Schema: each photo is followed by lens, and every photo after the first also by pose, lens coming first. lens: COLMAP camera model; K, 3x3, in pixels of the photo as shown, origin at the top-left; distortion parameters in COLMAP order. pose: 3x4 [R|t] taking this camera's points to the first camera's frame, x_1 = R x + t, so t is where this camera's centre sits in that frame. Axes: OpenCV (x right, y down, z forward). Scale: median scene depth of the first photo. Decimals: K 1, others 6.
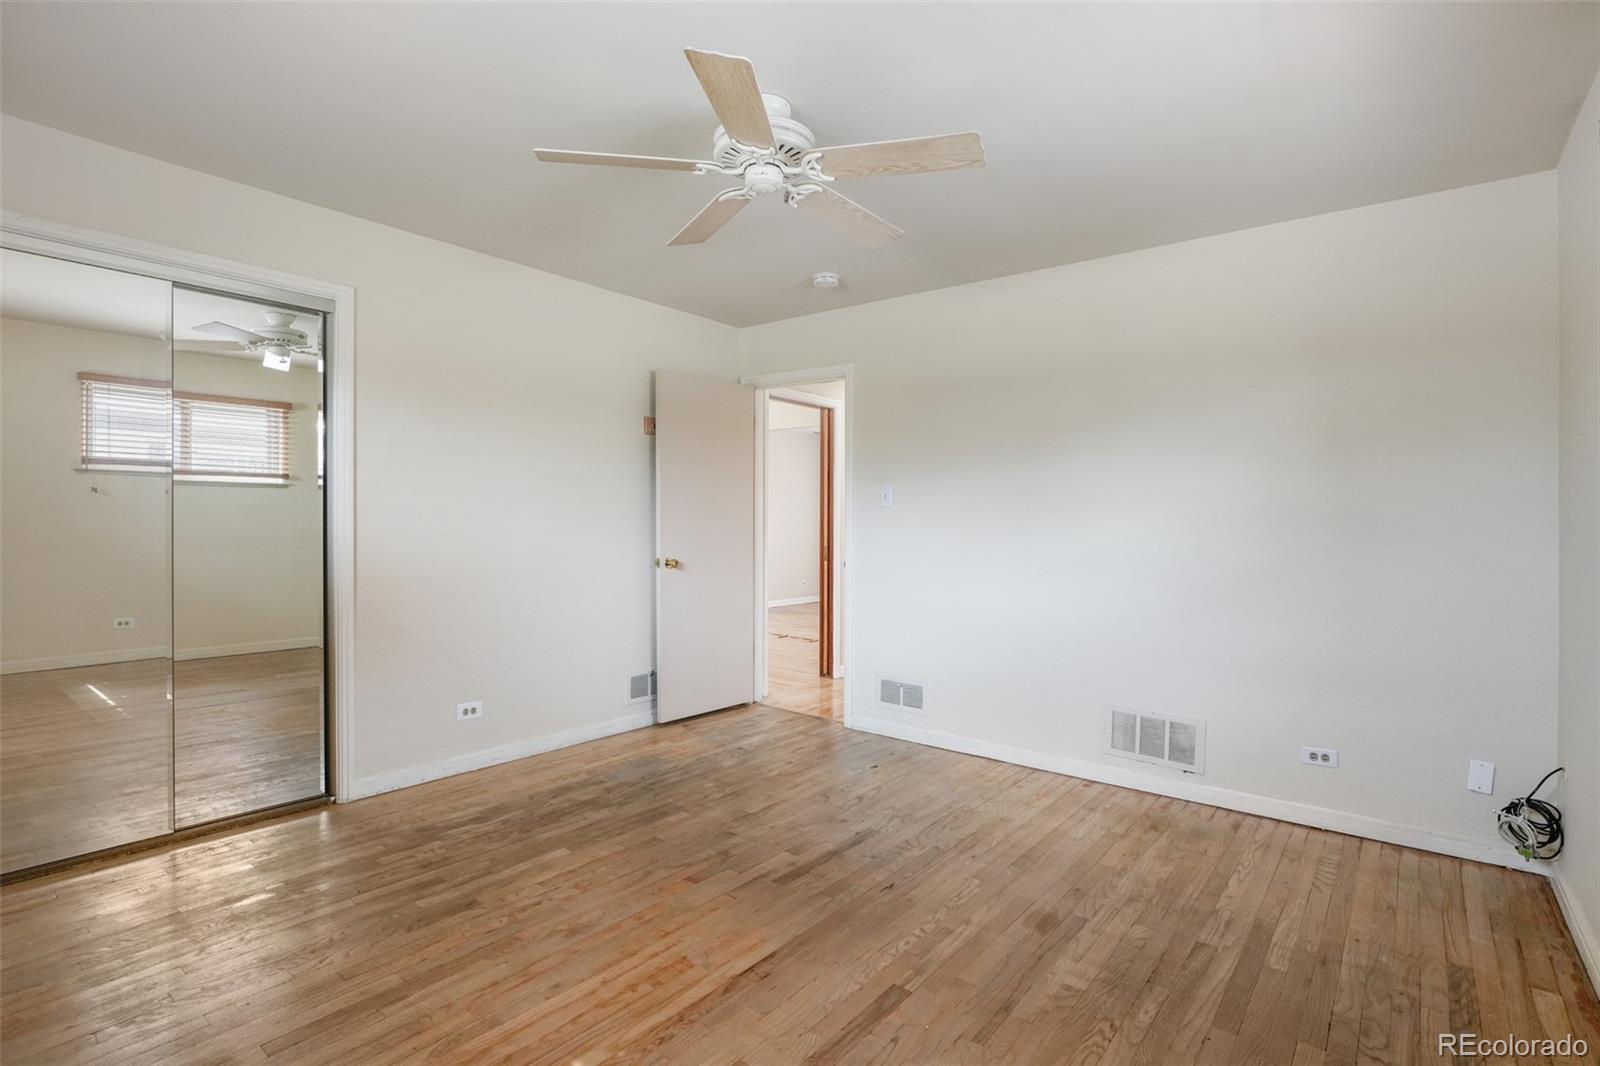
lens RADIAL K [[788.2, 0, 796.9], [0, 788.2, 530.1], [0, 0, 1]] dist [-0.004454, 0.000023]
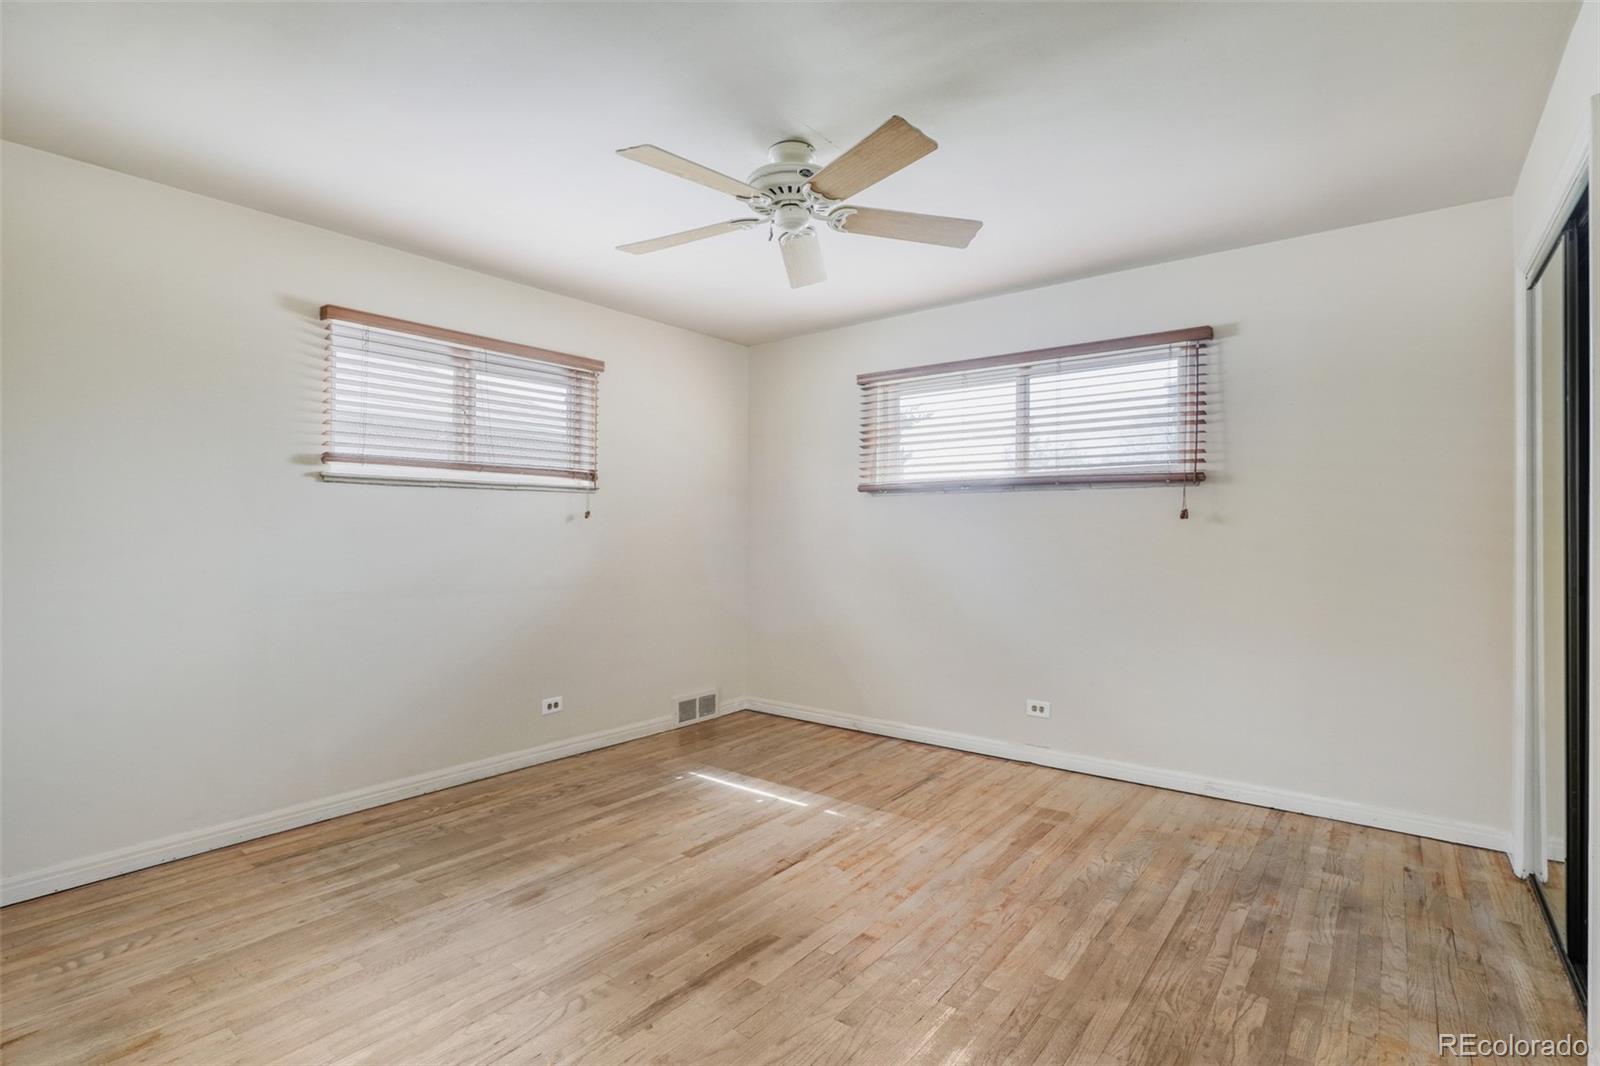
lens RADIAL K [[788.2, 0, 796.9], [0, 788.2, 530.1], [0, 0, 1]] dist [-0.004454, 0.000023]
pose [[-0.999809, -0.012491, -0.015010, -0.035882], [-0.012660, 0.999857, 0.011238, -0.032751], [0.014867, 0.011426, -0.999824, 2.134417]]
